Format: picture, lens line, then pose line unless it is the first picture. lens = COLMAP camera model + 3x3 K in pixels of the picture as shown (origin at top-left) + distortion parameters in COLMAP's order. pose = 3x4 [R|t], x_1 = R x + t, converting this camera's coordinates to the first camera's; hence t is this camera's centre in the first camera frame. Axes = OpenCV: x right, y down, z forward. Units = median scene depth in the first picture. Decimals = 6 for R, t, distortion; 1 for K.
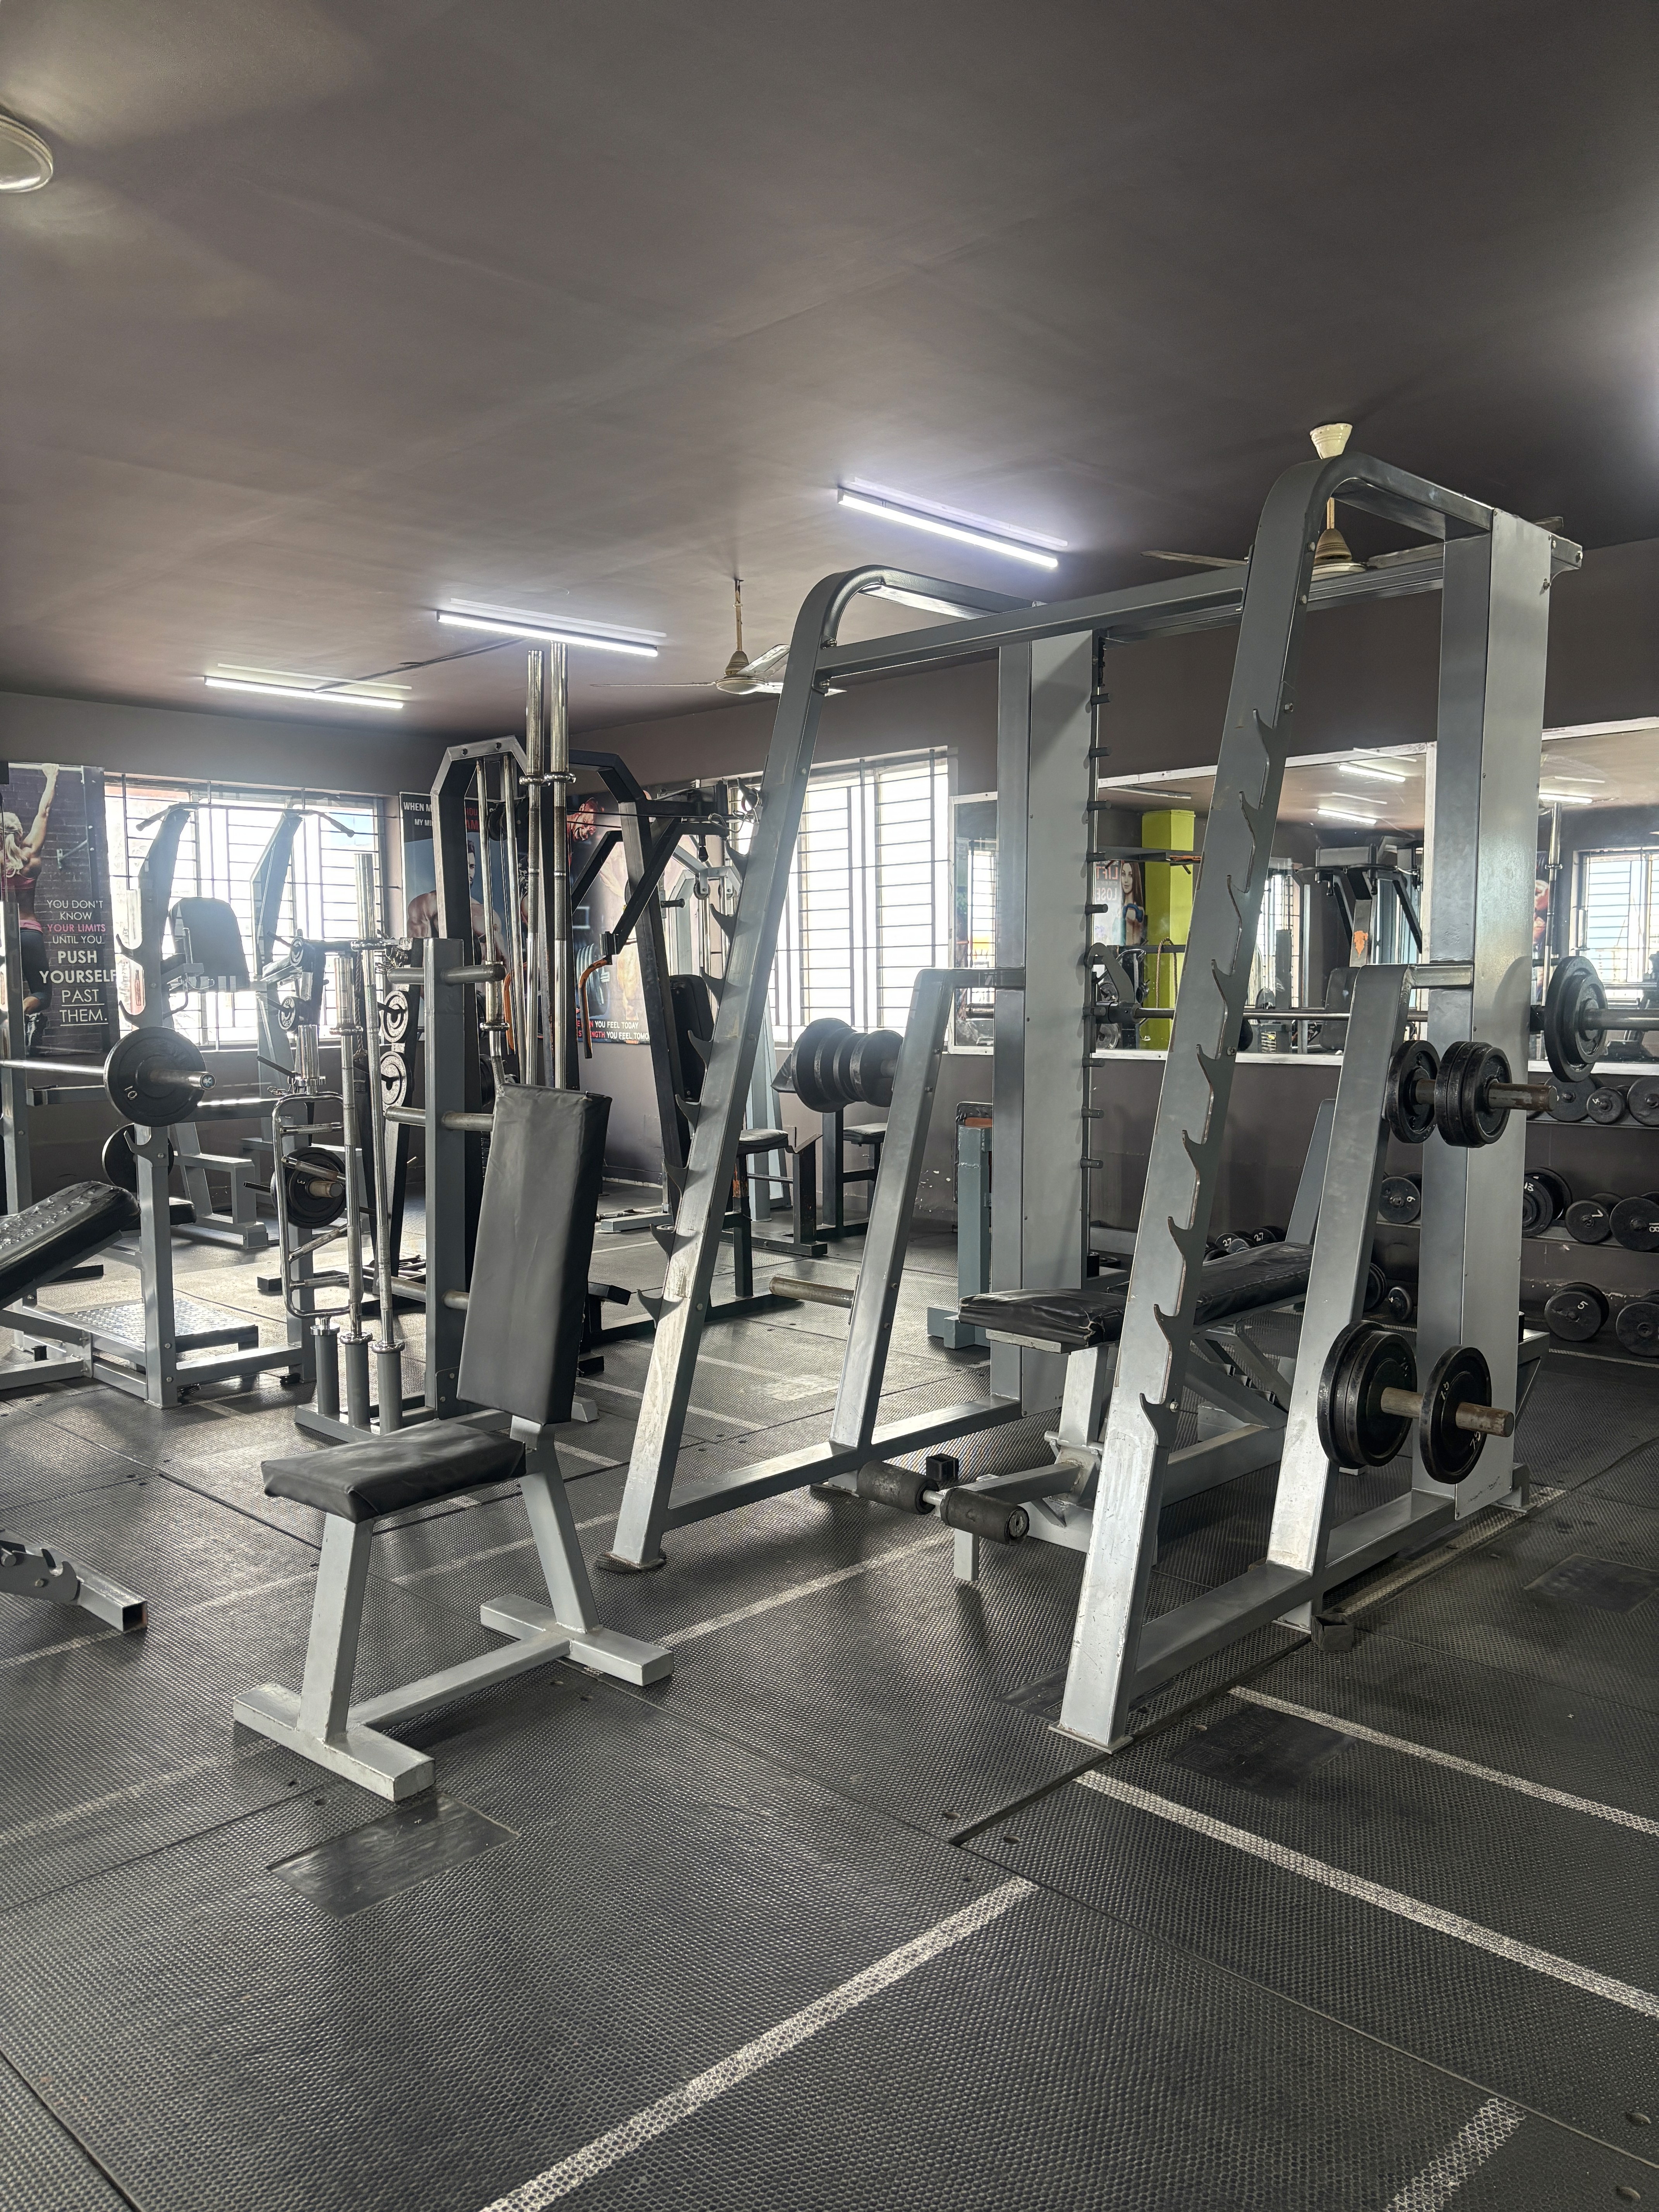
lens RADIAL K [[1673.5, 0, 828.5], [0, 1673.5, 1107.9], [0, 0, 1]] dist [0.007751, 0.000640]
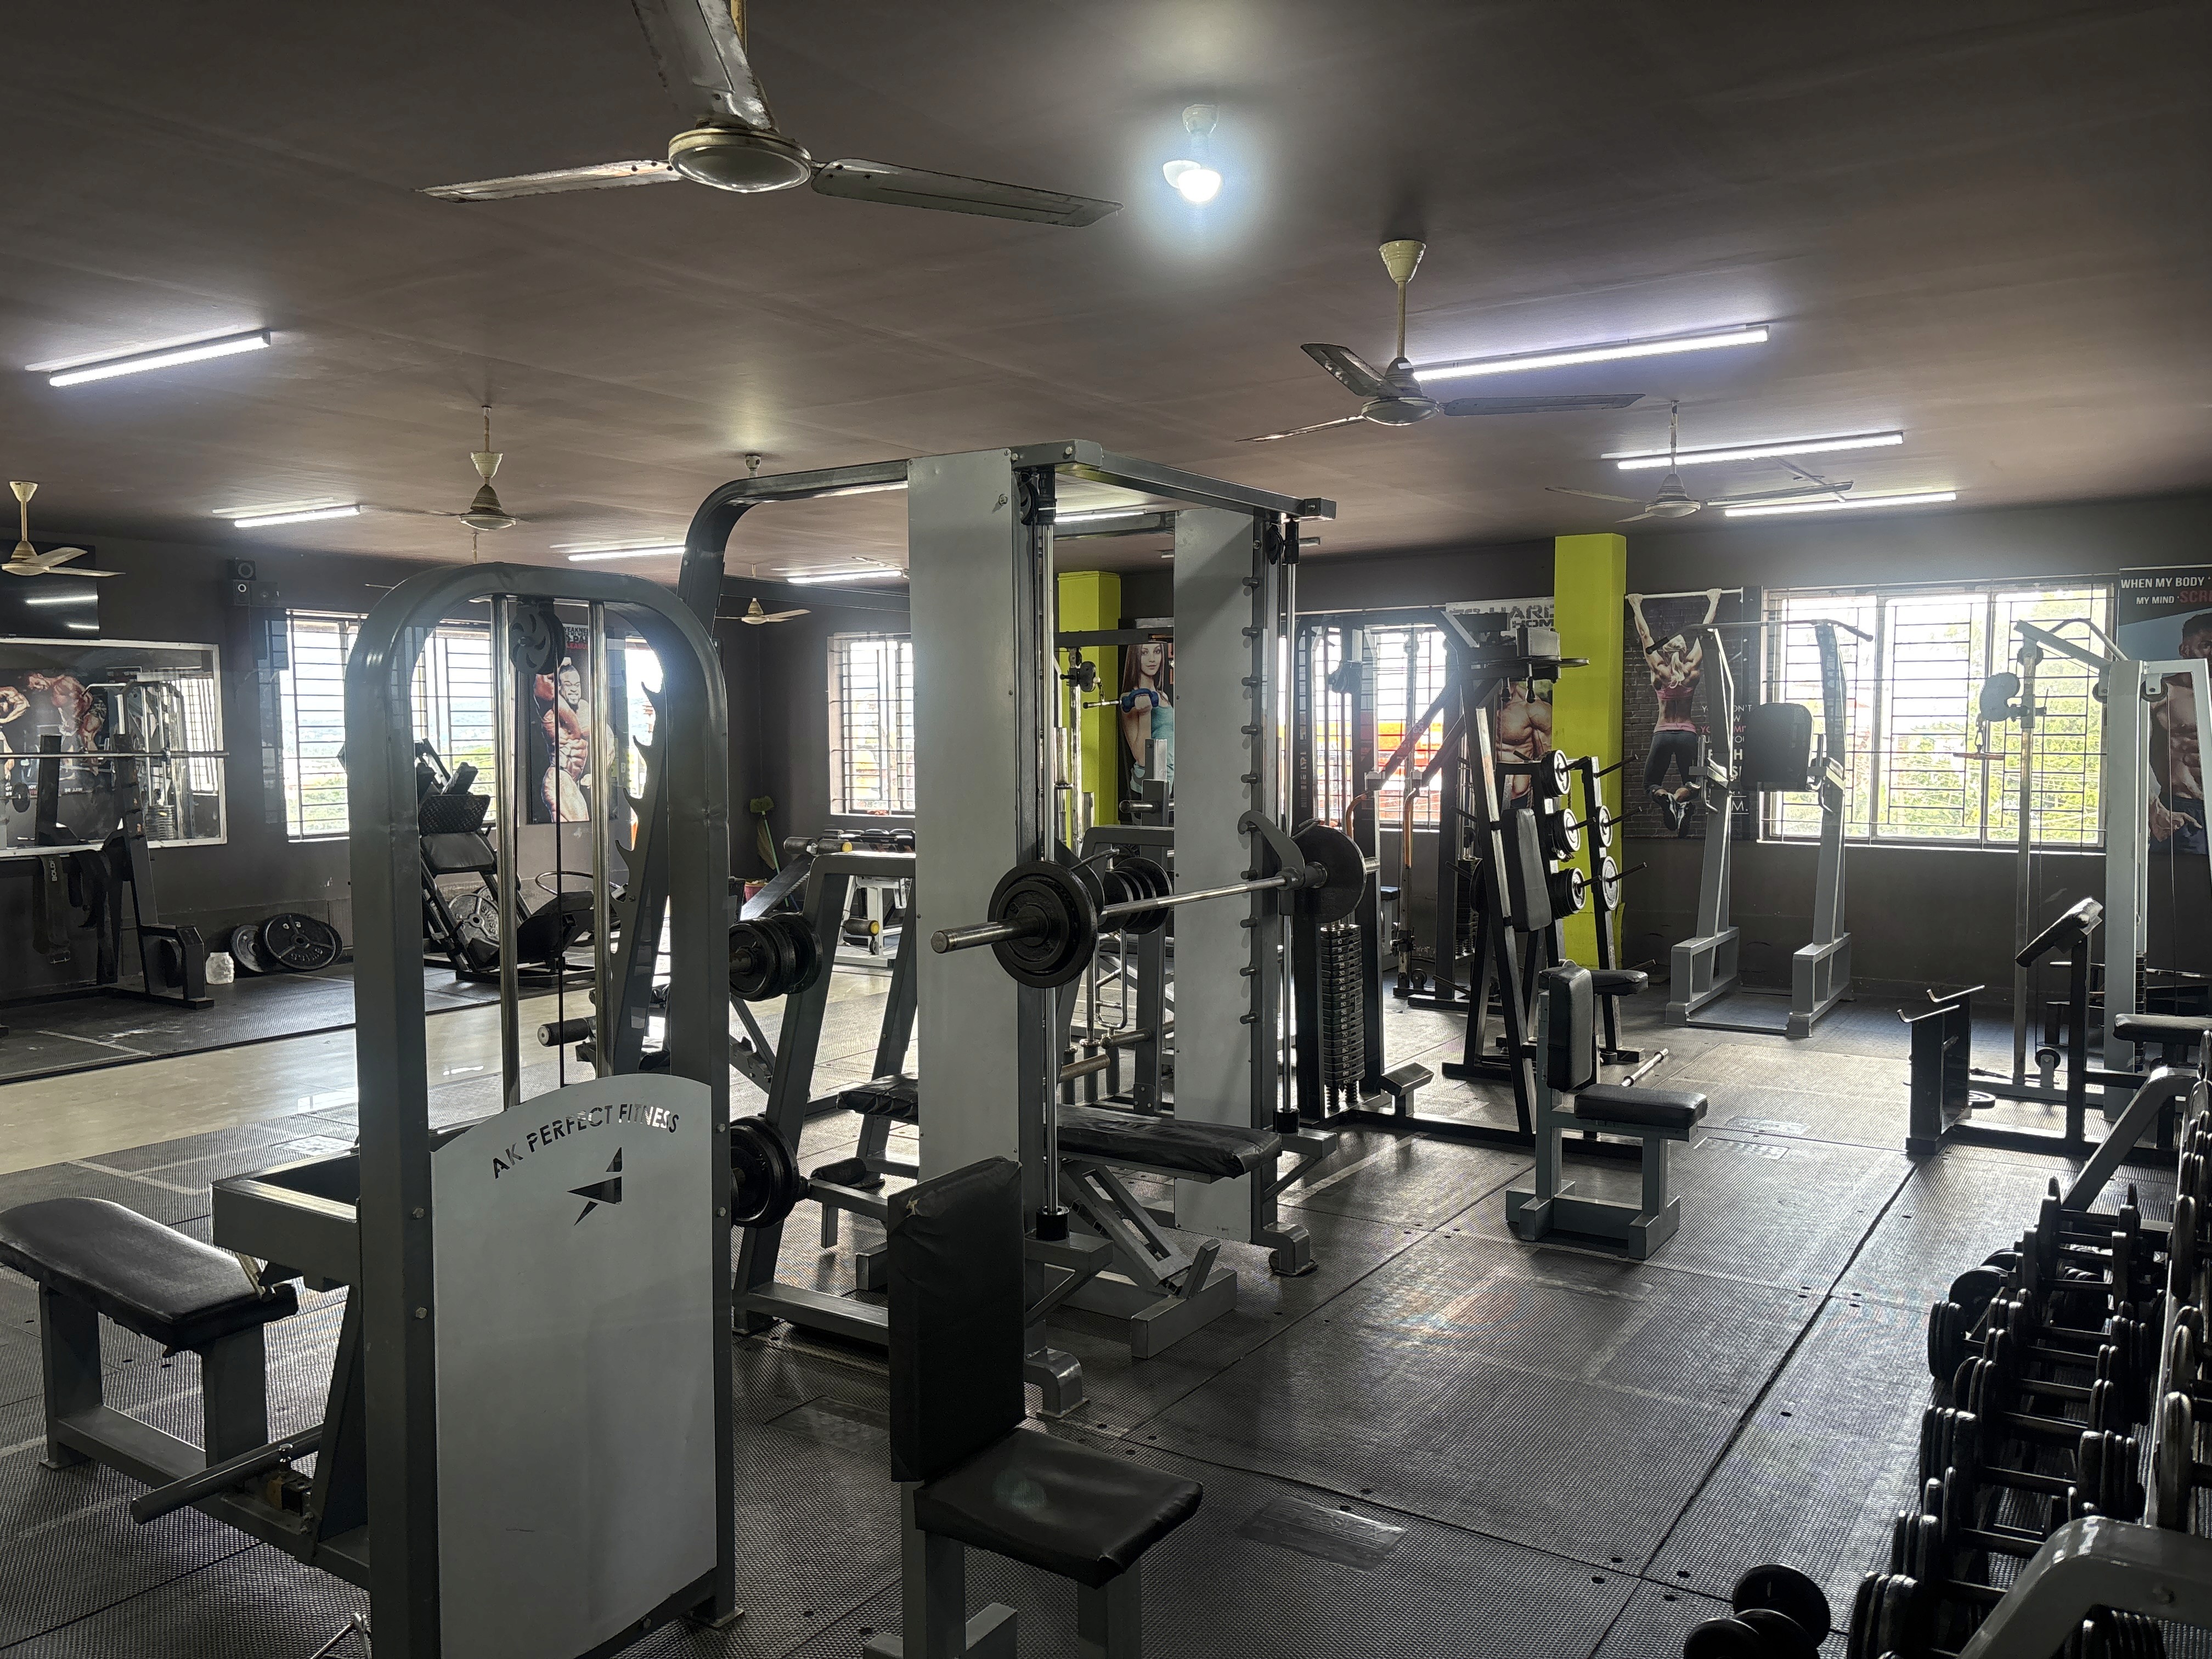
lens RADIAL K [[1673.5, 0, 1105.6], [0, 1673.5, 827.4], [0, 0, 1]] dist [0.007751, 0.000640]
pose [[0.187020, 0.070359, -0.979833, 0.606460], [-0.073416, 0.995643, 0.057481, -0.076834], [0.979609, 0.061185, 0.191371, 0.378038]]
